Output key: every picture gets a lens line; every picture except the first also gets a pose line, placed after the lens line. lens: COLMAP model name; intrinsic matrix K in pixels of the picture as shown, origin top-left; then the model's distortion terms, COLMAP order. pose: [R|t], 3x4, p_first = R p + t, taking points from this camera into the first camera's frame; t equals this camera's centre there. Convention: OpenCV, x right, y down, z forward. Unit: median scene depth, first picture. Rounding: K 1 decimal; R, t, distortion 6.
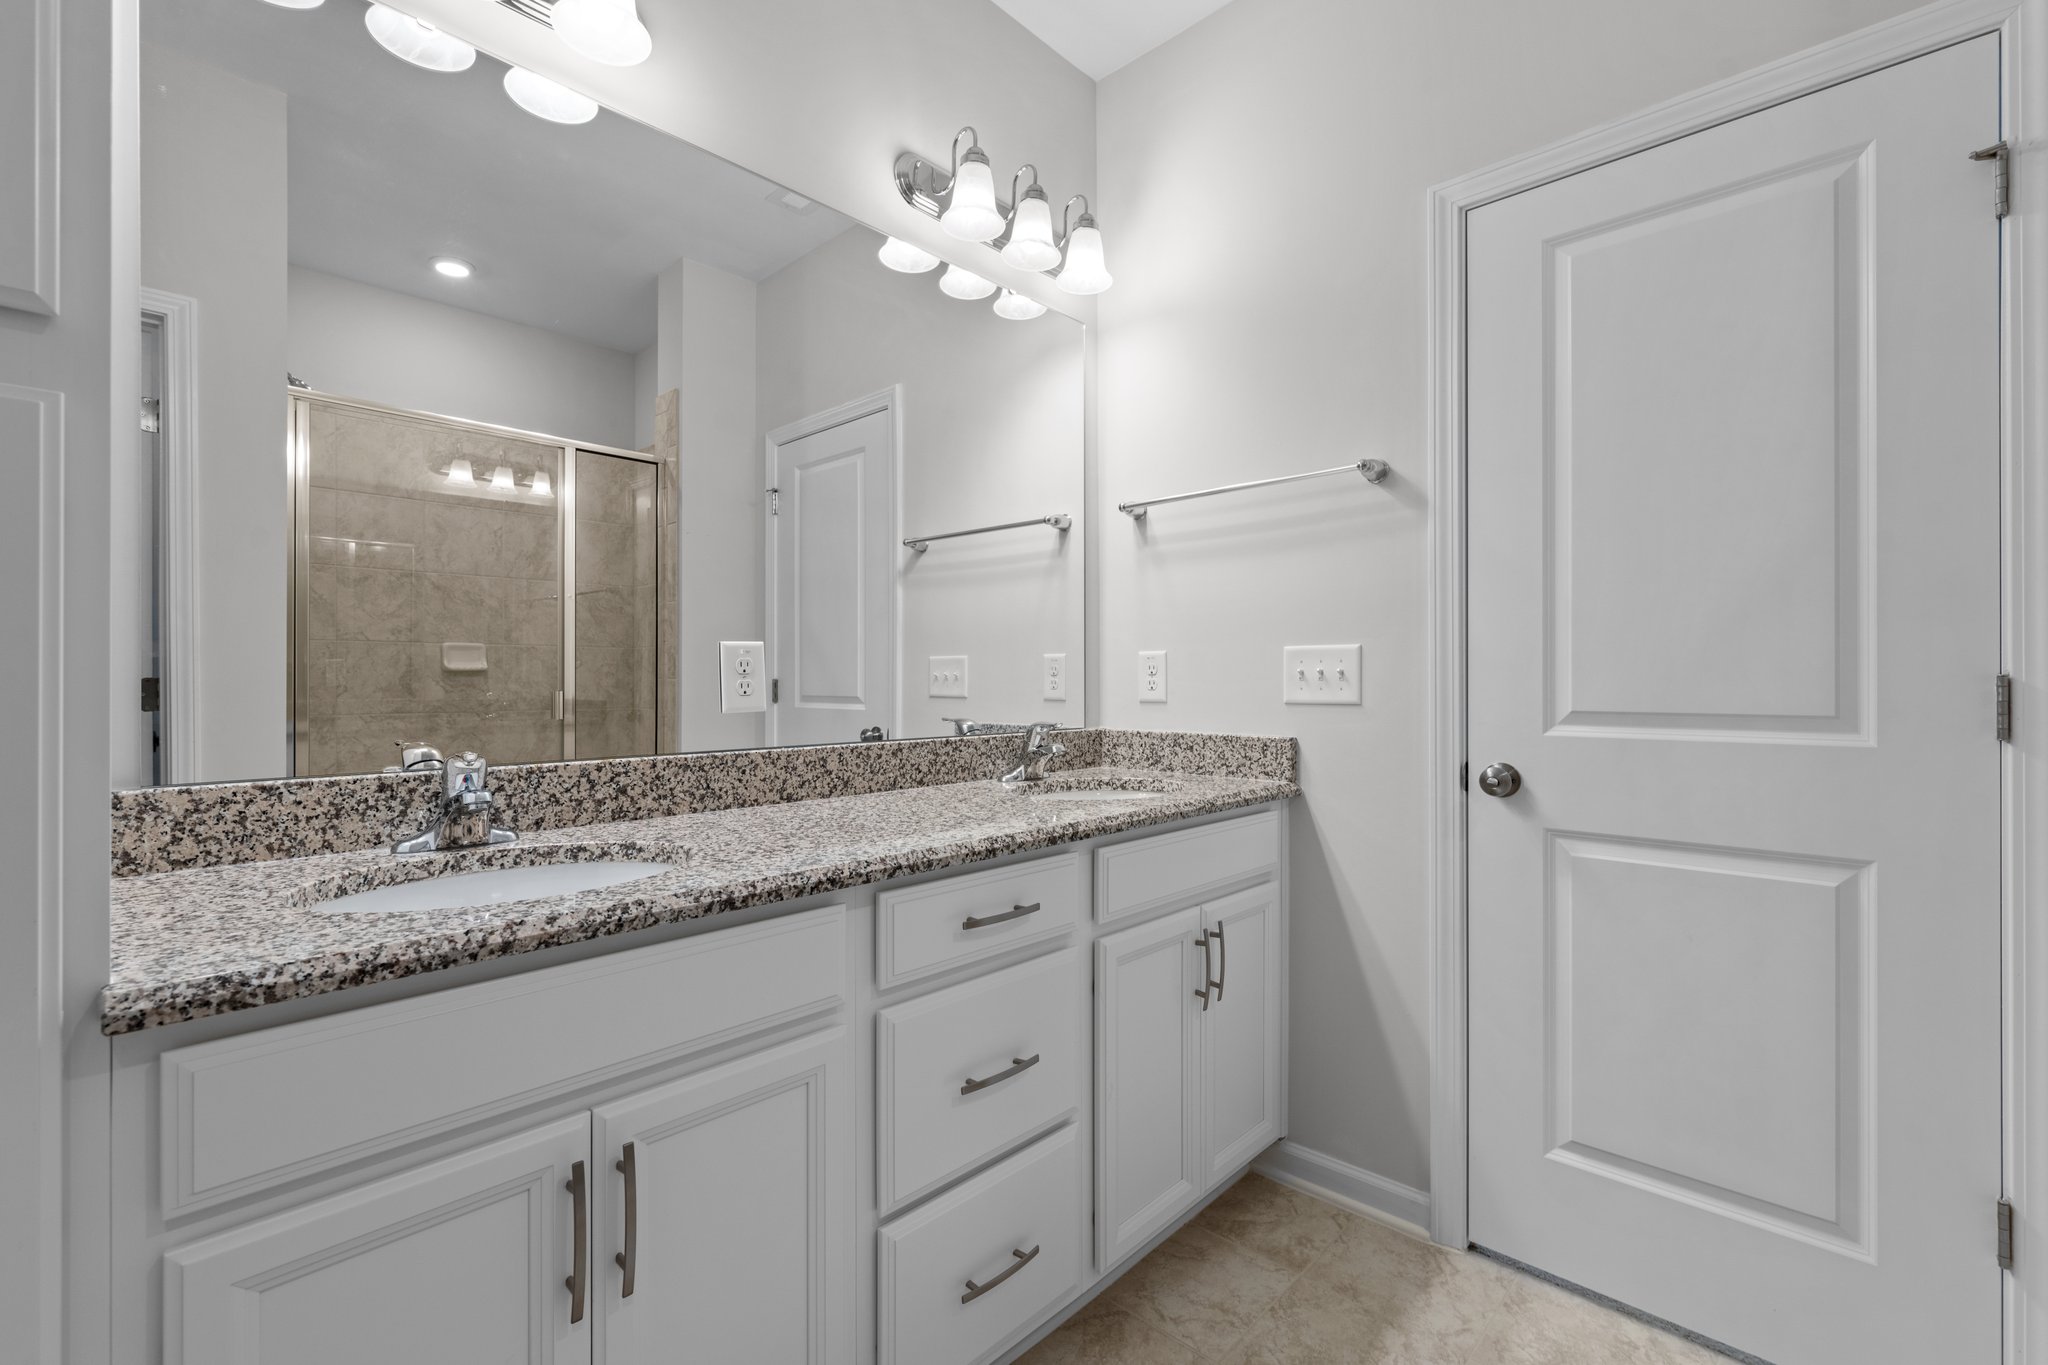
lens RADIAL K [[891.3, 0, 972.5], [0, 891.3, 687.7], [0, 0, 1]] dist [-0.000720, -0.000031]
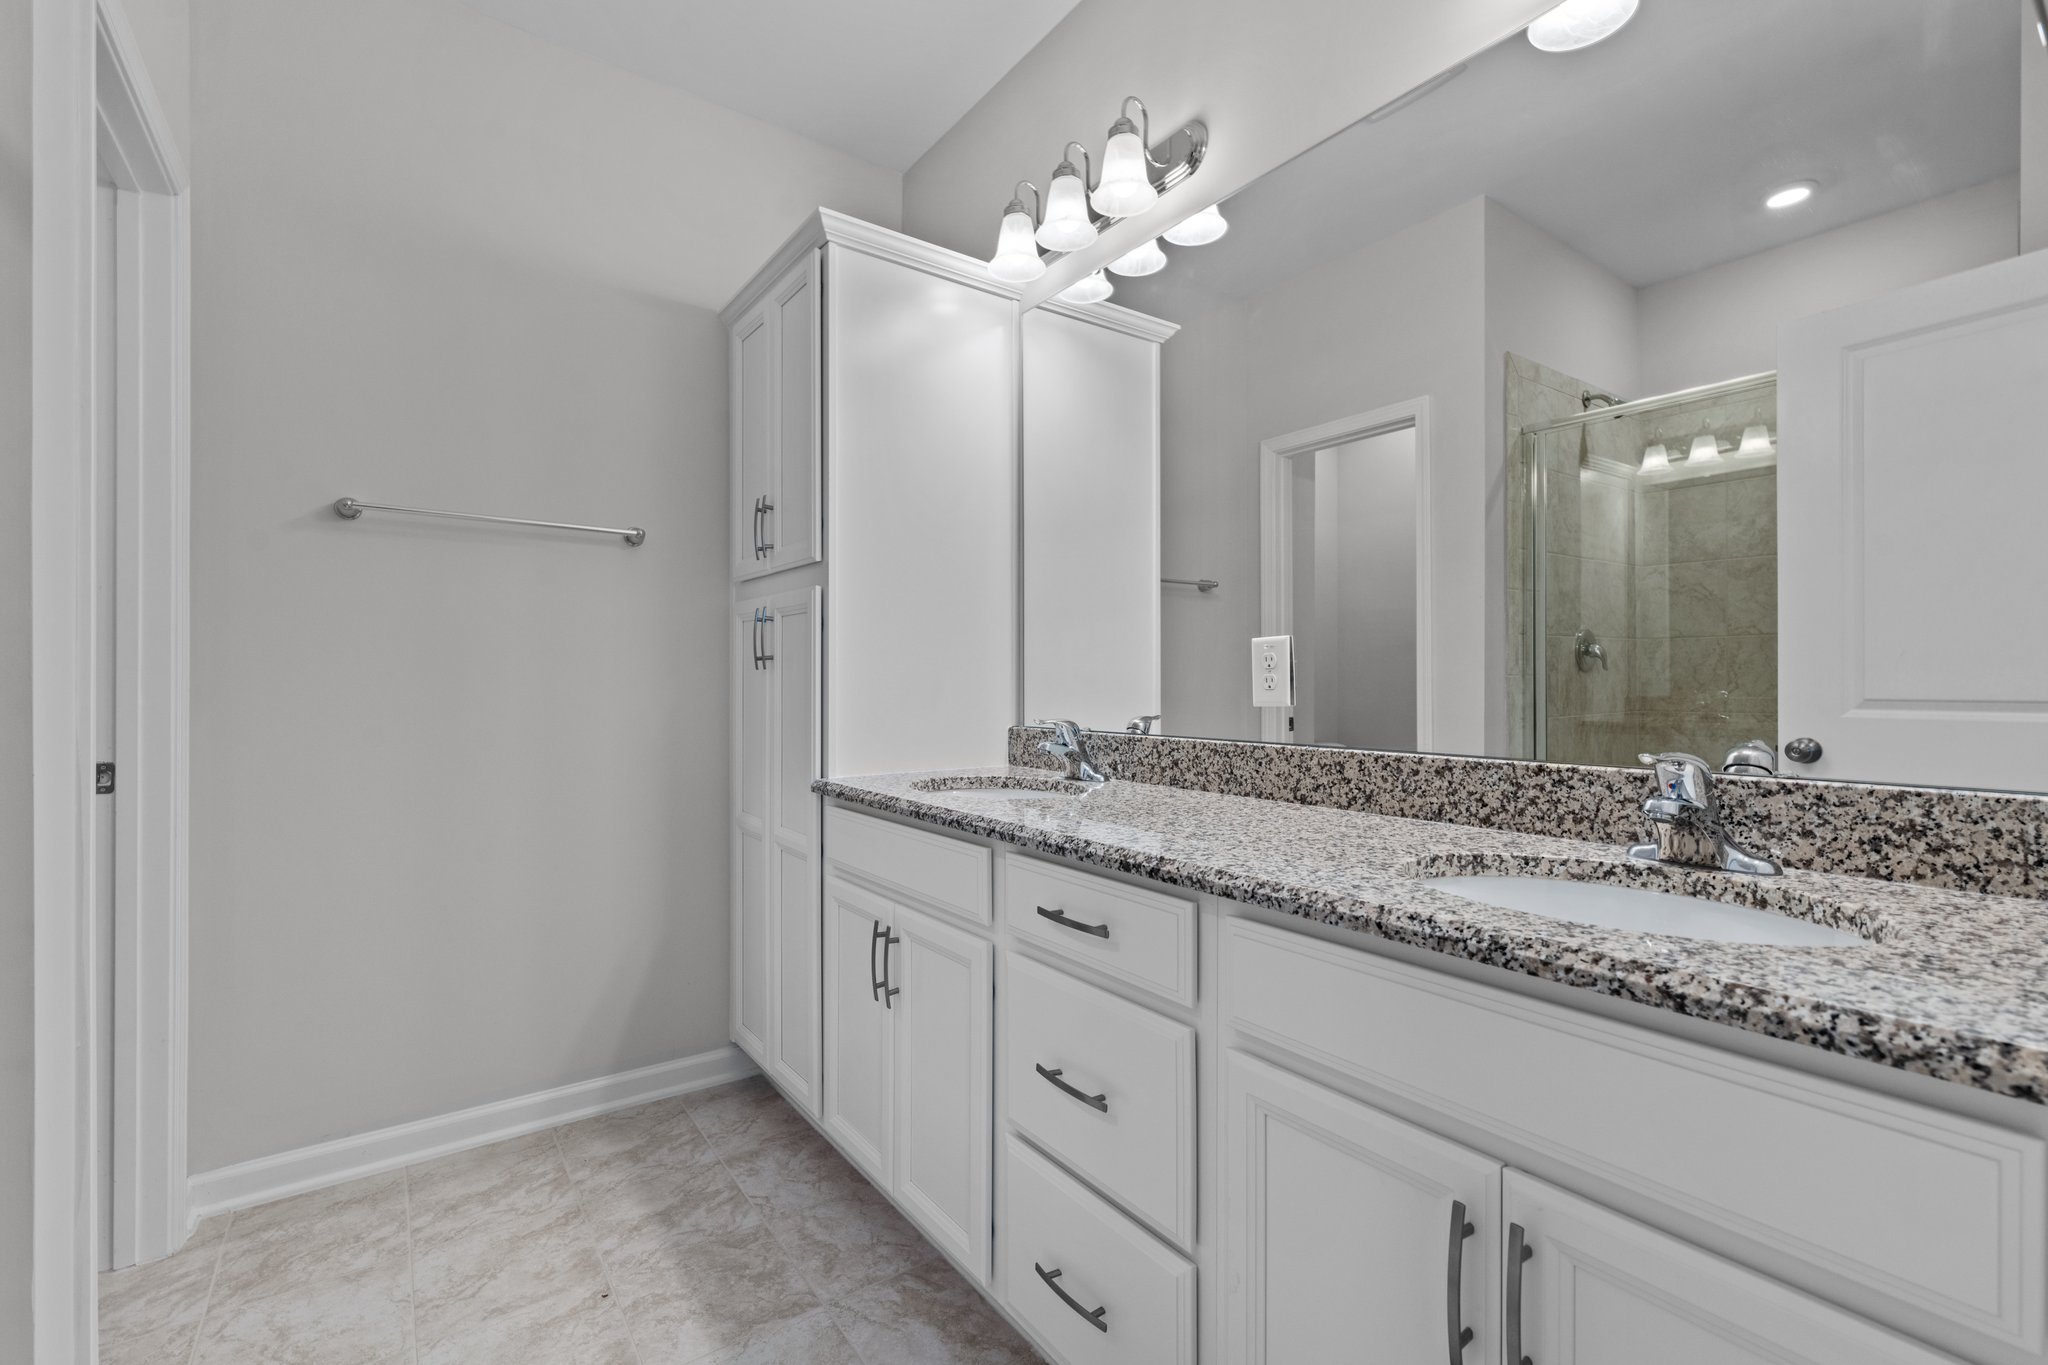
lens RADIAL K [[893.9, 0, 1053.3], [0, 893.9, 678.2], [0, 0, 1]] dist [-0.000766, -0.000376]
pose [[-0.138449, -0.002703, -0.990366, 0.770311], [-0.005978, 0.999980, -0.001893, -0.001032], [0.990351, 0.005658, -0.138463, 0.872579]]
